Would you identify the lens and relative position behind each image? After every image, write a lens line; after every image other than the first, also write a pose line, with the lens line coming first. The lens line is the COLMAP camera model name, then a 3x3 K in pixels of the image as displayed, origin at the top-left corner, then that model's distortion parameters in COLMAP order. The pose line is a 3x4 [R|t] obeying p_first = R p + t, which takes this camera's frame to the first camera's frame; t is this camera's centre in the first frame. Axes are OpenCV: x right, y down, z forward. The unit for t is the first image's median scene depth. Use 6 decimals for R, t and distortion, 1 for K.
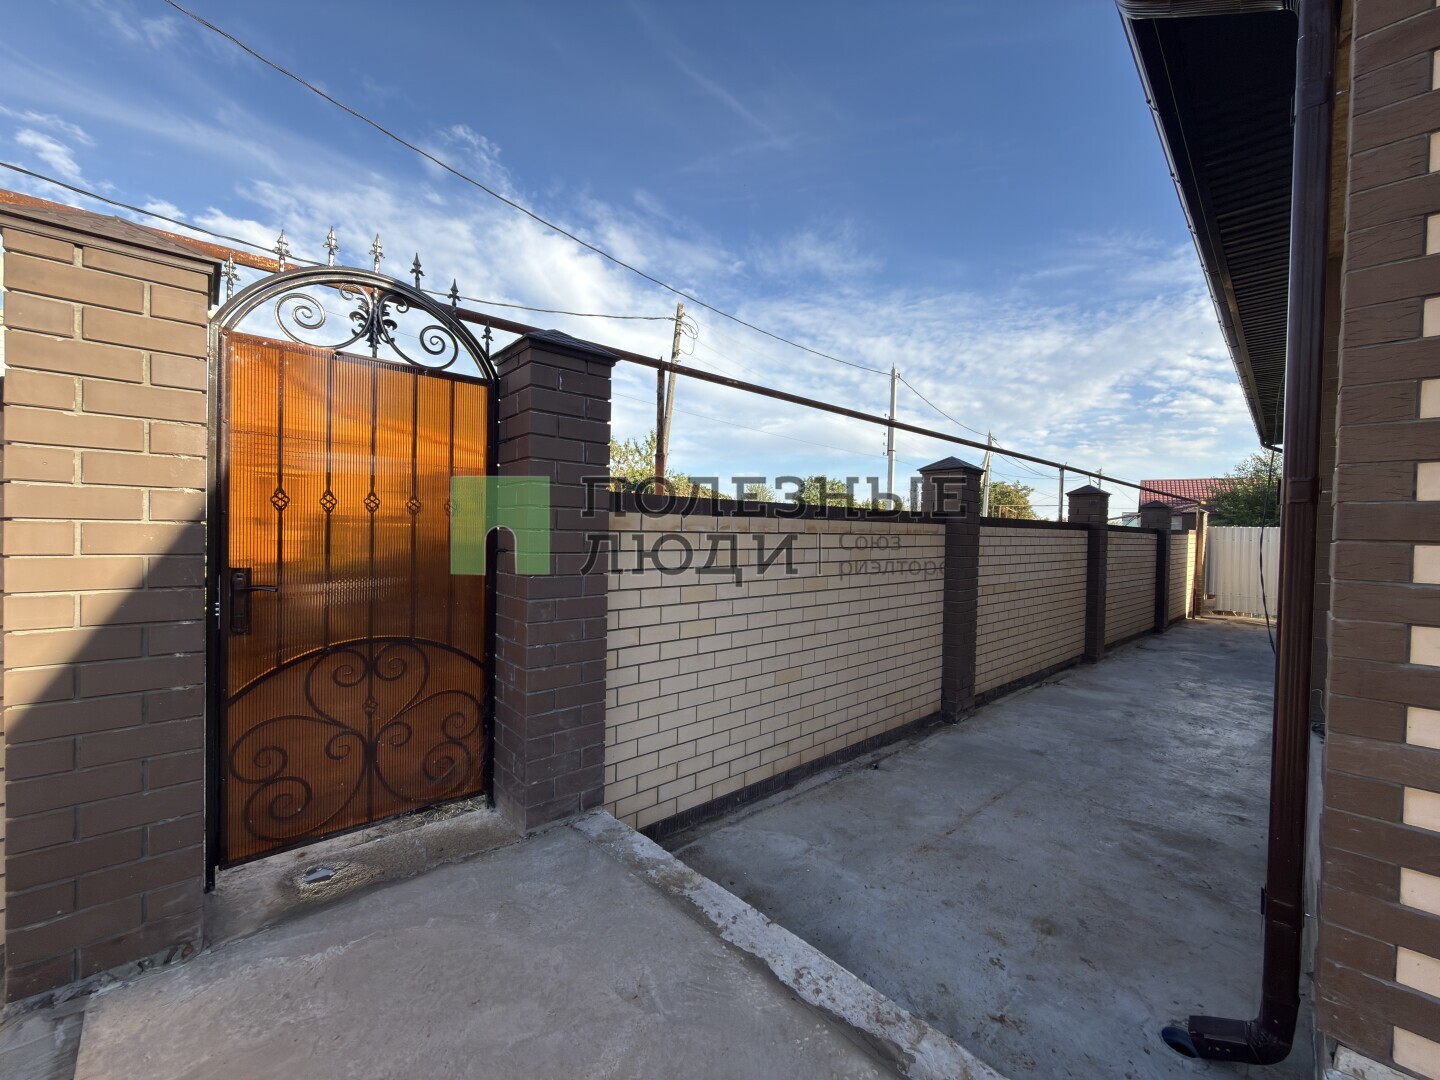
lens RADIAL K [[574.7, 0, 720.0], [0, 574.7, 540.0], [0, 0, 1]] dist [0.004076, 0.000103]
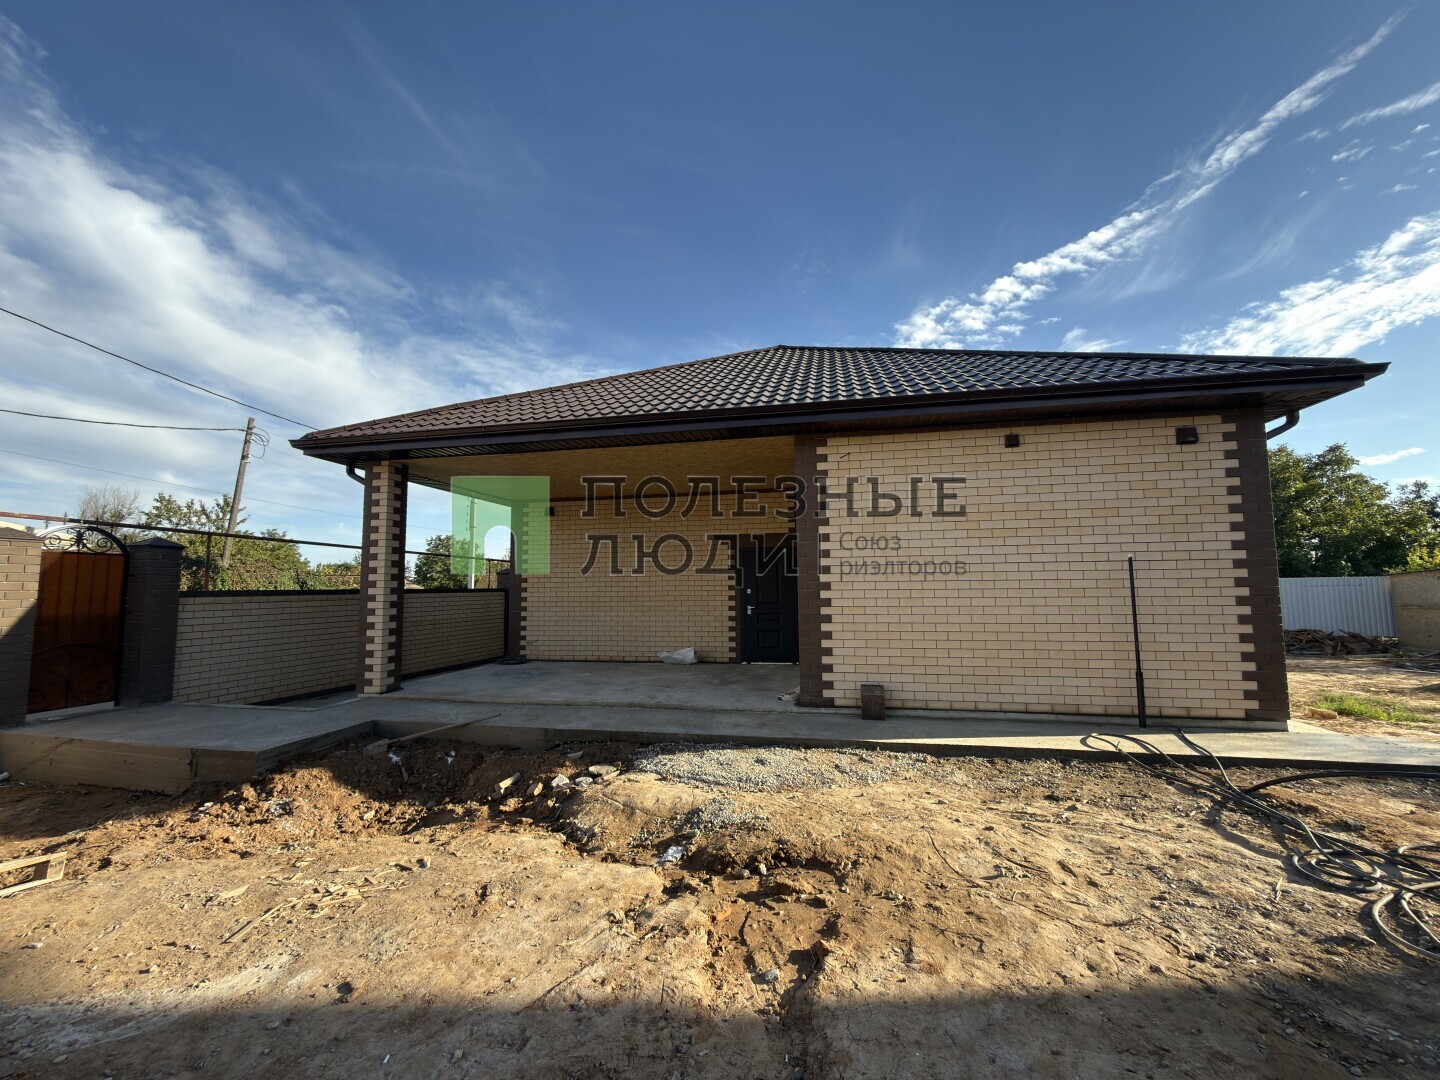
lens RADIAL K [[573.0, 0, 720.0], [0, 573.0, 540.0], [0, 0, 1]] dist [0.001245, -0.000563]
pose [[0.831907, 0.018388, 0.554610, 0.041651], [0.035464, 0.995646, -0.086206, 0.000477], [-0.553780, 0.091384, 0.827633, -0.261642]]
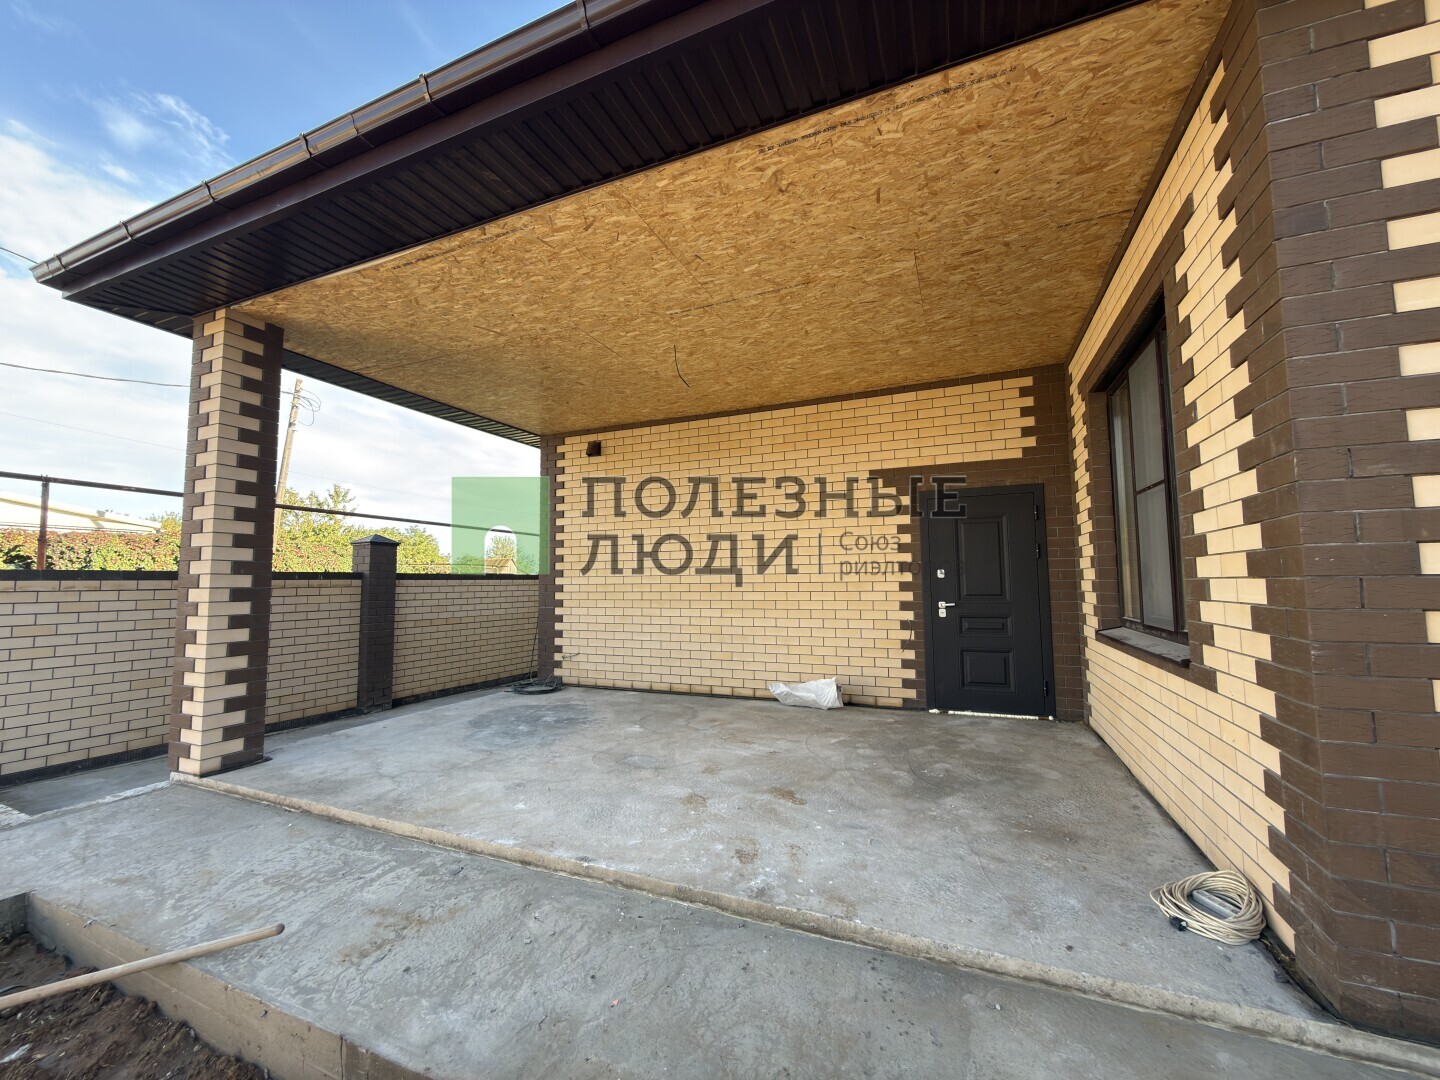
lens RADIAL K [[573.0, 0, 720.0], [0, 573.0, 540.0], [0, 0, 1]] dist [0.001245, -0.000563]
pose [[0.926301, -0.000592, 0.376785, 0.116364], [0.033988, 0.996053, -0.081993, 0.004050], [-0.375249, 0.088756, 0.922665, -0.122988]]
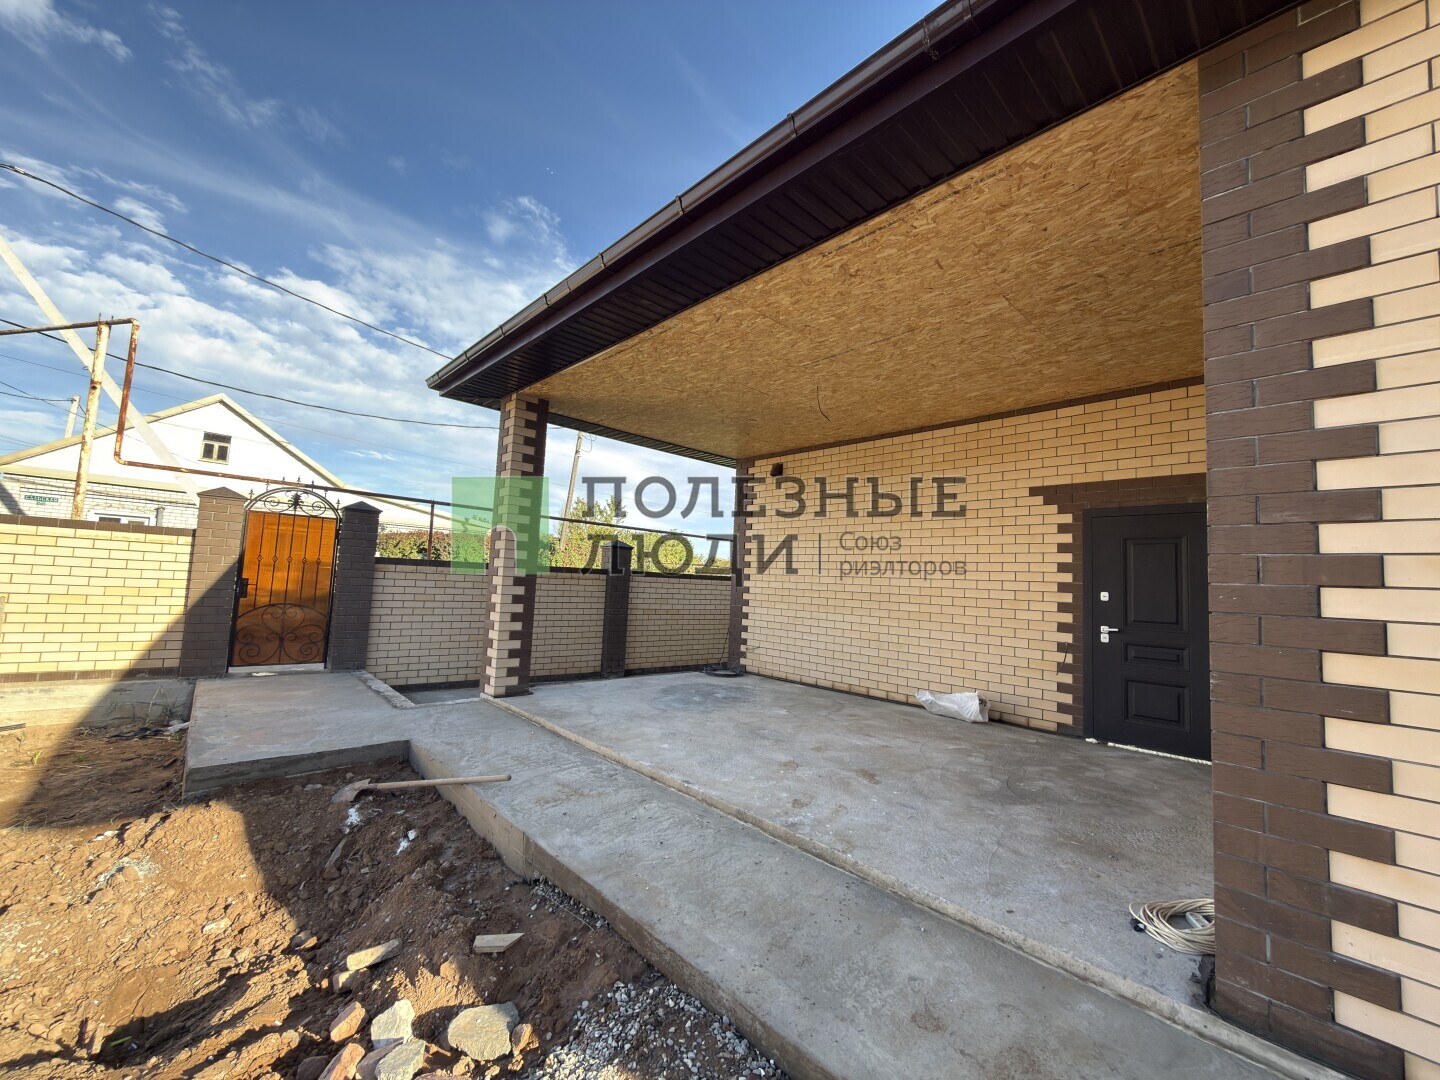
lens RADIAL K [[573.0, 0, 720.0], [0, 573.0, 540.0], [0, 0, 1]] dist [0.001245, -0.000563]
pose [[0.999287, 0.024066, -0.029092, 0.139130], [-0.026674, 0.995322, -0.092863, 0.004335], [0.026722, 0.093572, 0.995254, -0.156411]]
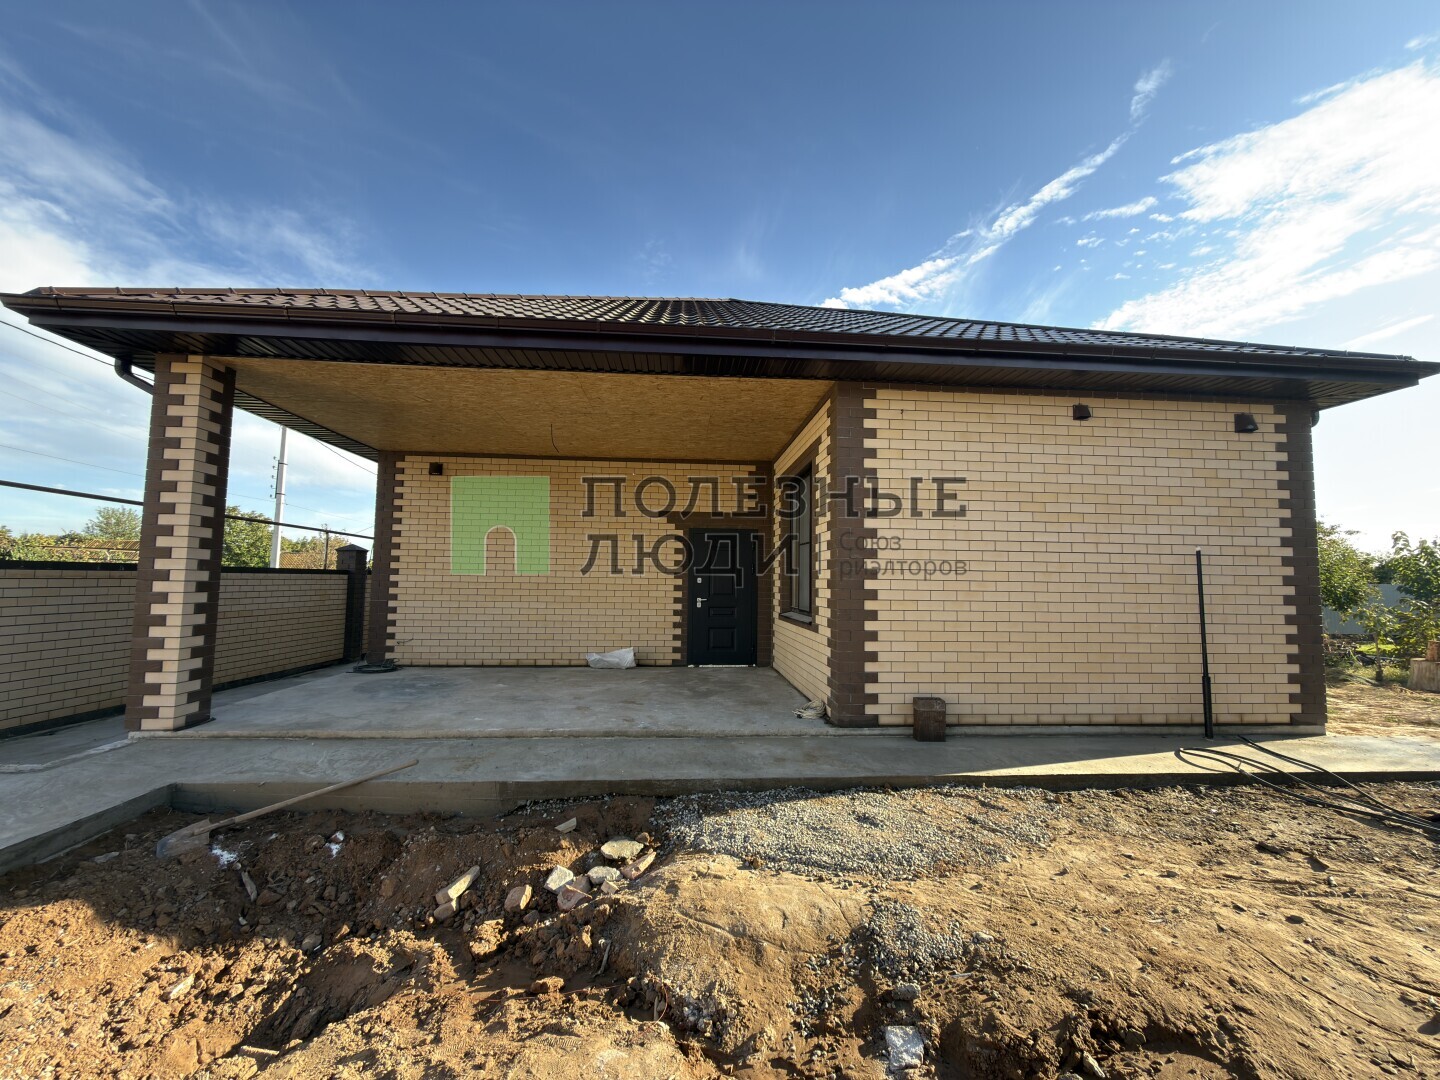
lens RADIAL K [[573.0, 0, 720.0], [0, 573.0, 540.0], [0, 0, 1]] dist [0.001245, -0.000563]
pose [[0.651796, 0.043929, 0.757121, 0.034929], [0.011486, 0.997635, -0.067772, 0.001497], [-0.758307, 0.052870, 0.649750, -0.179140]]
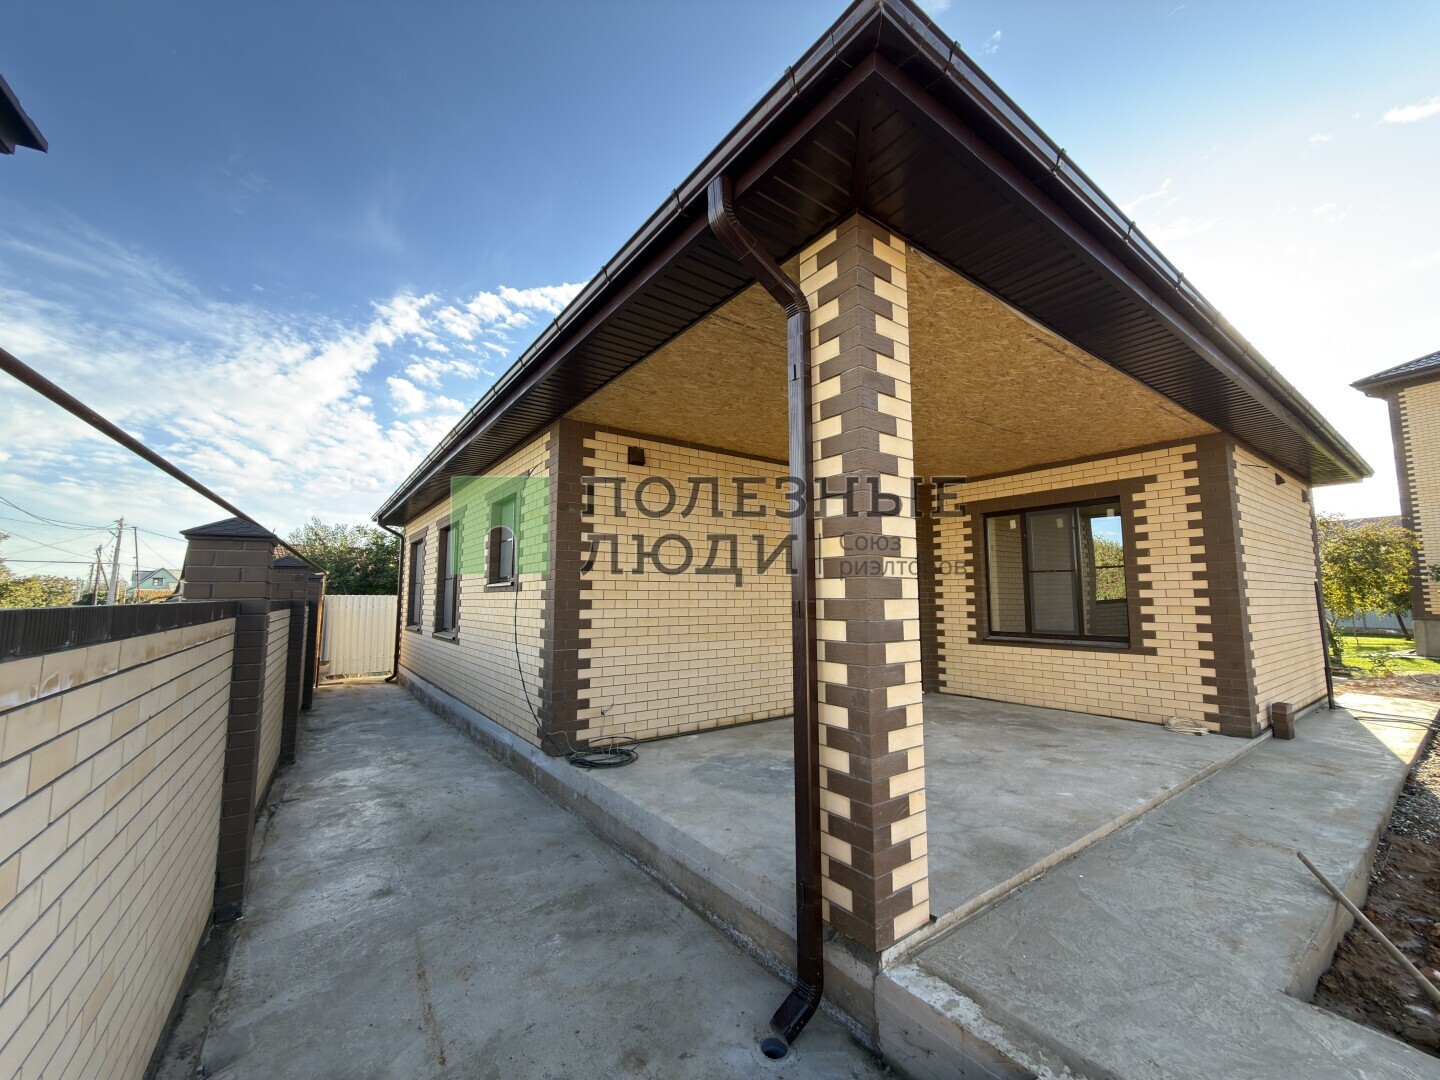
lens RADIAL K [[574.0, 0, 720.0], [0, 574.0, 540.0], [0, 0, 1]] dist [-0.000799, -0.000019]
pose [[0.150310, 0.079521, 0.985436, -0.033159], [0.022113, 0.996240, -0.083766, -0.008228], [-0.988392, 0.034382, 0.147986, 0.054953]]
